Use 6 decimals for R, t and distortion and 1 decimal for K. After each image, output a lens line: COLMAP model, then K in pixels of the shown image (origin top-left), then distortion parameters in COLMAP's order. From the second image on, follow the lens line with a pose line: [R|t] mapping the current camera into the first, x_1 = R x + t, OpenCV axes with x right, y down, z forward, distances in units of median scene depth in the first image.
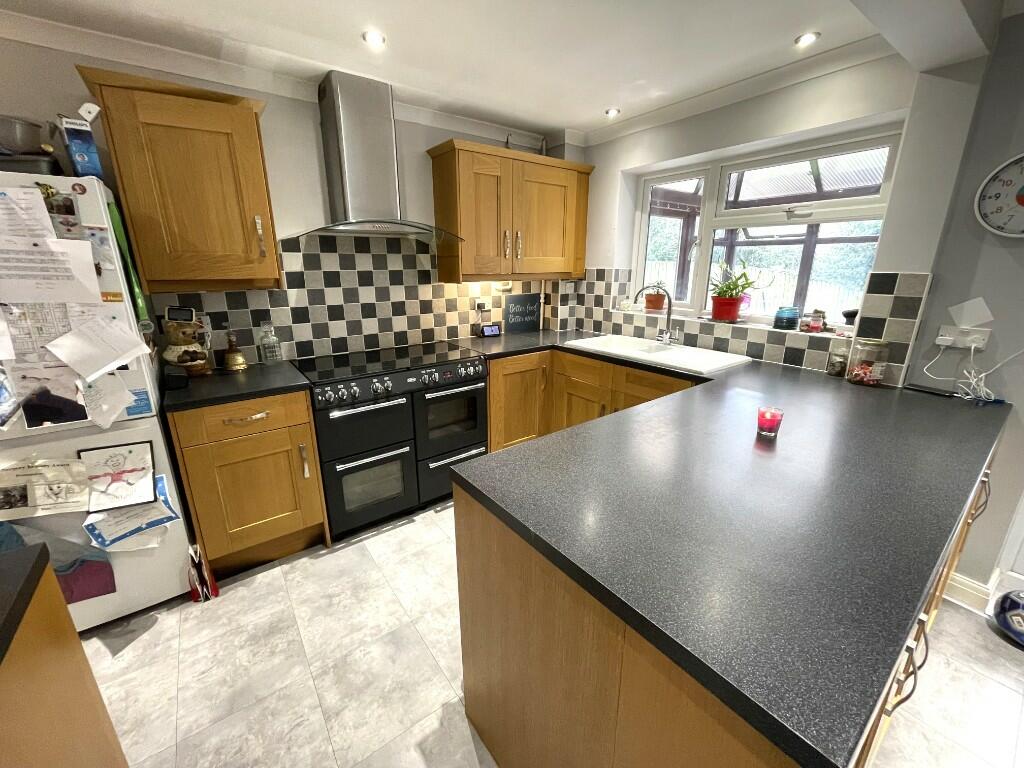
lens RADIAL K [[412.5, 0, 511.9], [0, 412.5, 383.1], [0, 0, 1]] dist [-0.012370, 0.002167]
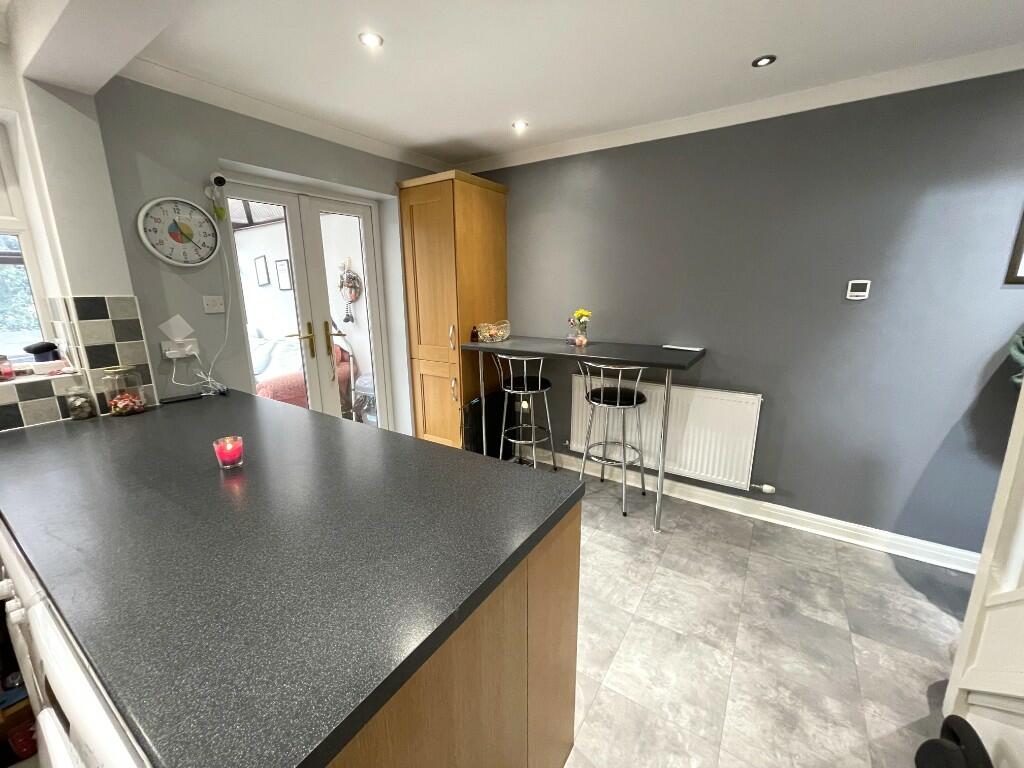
lens RADIAL K [[412.5, 0, 512.4], [0, 412.5, 382.7], [0, 0, 1]] dist [-0.012370, 0.002167]
pose [[-0.343588, -0.204087, 0.916677, -0.267233], [0.270221, 0.913336, 0.304627, -0.105222], [-0.899404, 0.352371, -0.258663, 0.407695]]
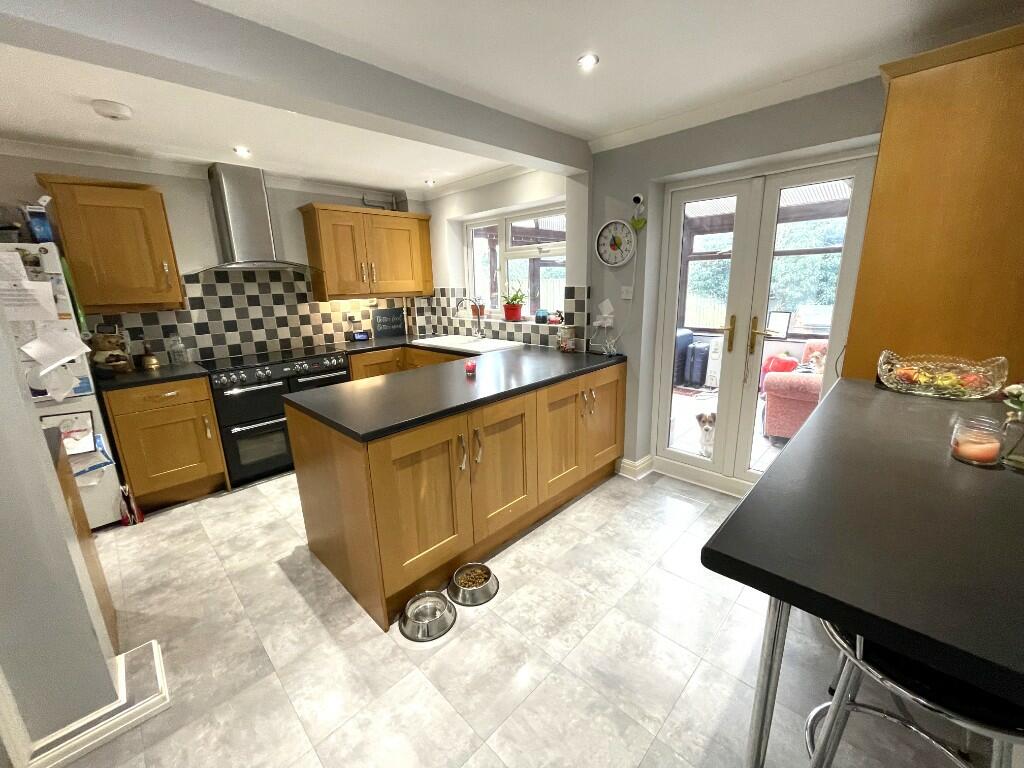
lens RADIAL K [[412.5, 0, 517.0], [0, 412.5, 383.0], [0, 0, 1]] dist [-0.012370, 0.002167]
pose [[0.986595, -0.061518, 0.151147, 0.368687], [0.067794, 0.997023, -0.036722, 0.166759], [-0.148438, 0.046476, 0.987829, -0.600428]]
